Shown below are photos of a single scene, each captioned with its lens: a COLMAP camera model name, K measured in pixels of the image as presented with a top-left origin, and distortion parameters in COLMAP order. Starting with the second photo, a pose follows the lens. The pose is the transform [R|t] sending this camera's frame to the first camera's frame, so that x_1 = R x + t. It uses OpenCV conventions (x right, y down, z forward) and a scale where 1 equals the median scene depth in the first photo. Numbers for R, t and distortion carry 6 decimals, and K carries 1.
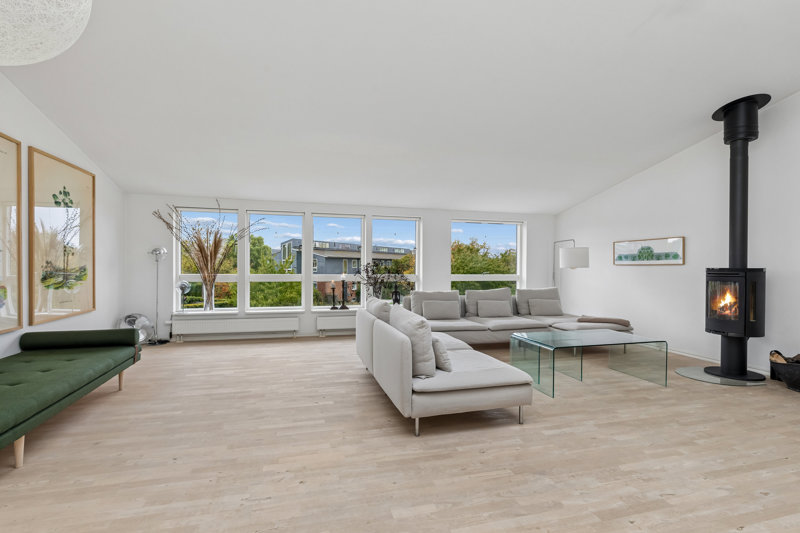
lens RADIAL K [[384.8, 0, 397.4], [0, 384.8, 269.0], [0, 0, 1]] dist [-0.006680, 0.000287]
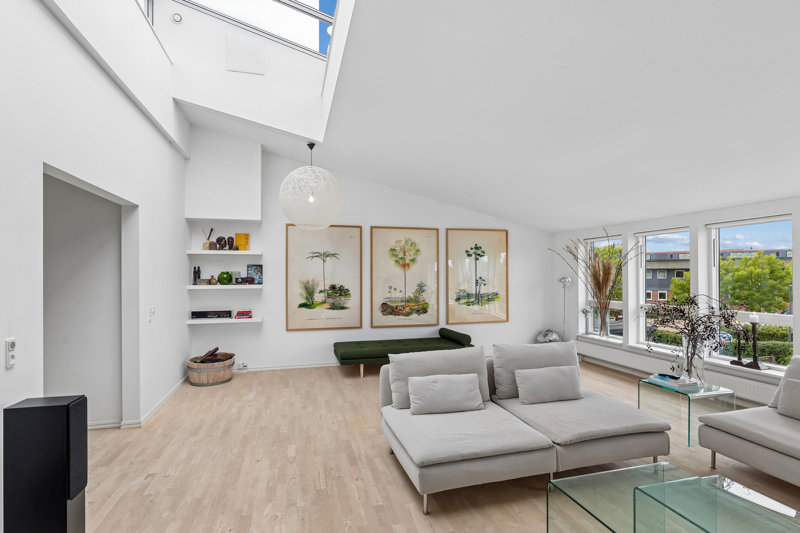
lens RADIAL K [[384.8, 0, 397.6], [0, 384.8, 270.9], [0, 0, 1]] dist [-0.006680, 0.000287]
pose [[-0.000511, -0.021168, -0.999776, 1.075571], [-0.007032, 0.999751, -0.021164, -0.082933], [0.999975, 0.007019, -0.000660, 0.890101]]
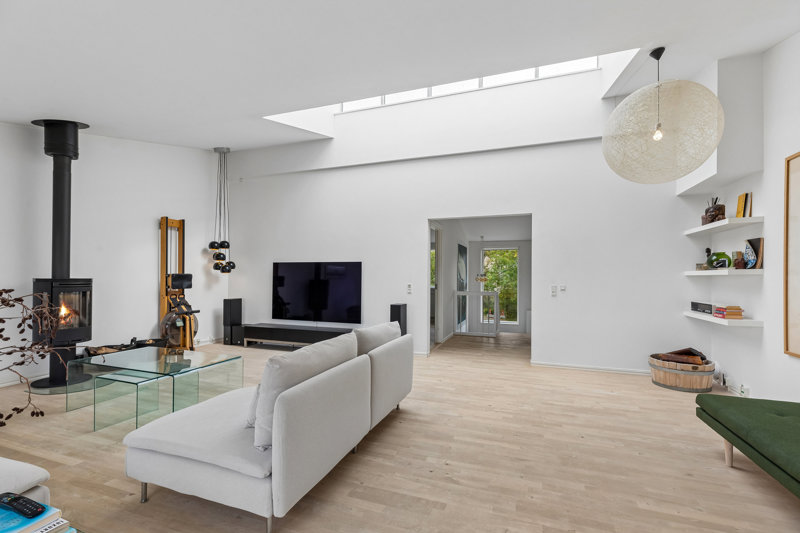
lens RADIAL K [[359.2, 0, 392.4], [0, 359.2, 272.5], [0, 0, 1]] dist [-0.011485, -0.000294]
pose [[-0.806894, -0.004140, 0.590682, -0.583857], [-0.005377, 0.999985, -0.000336, -0.033756], [-0.590672, -0.003447, -0.806904, 1.768644]]
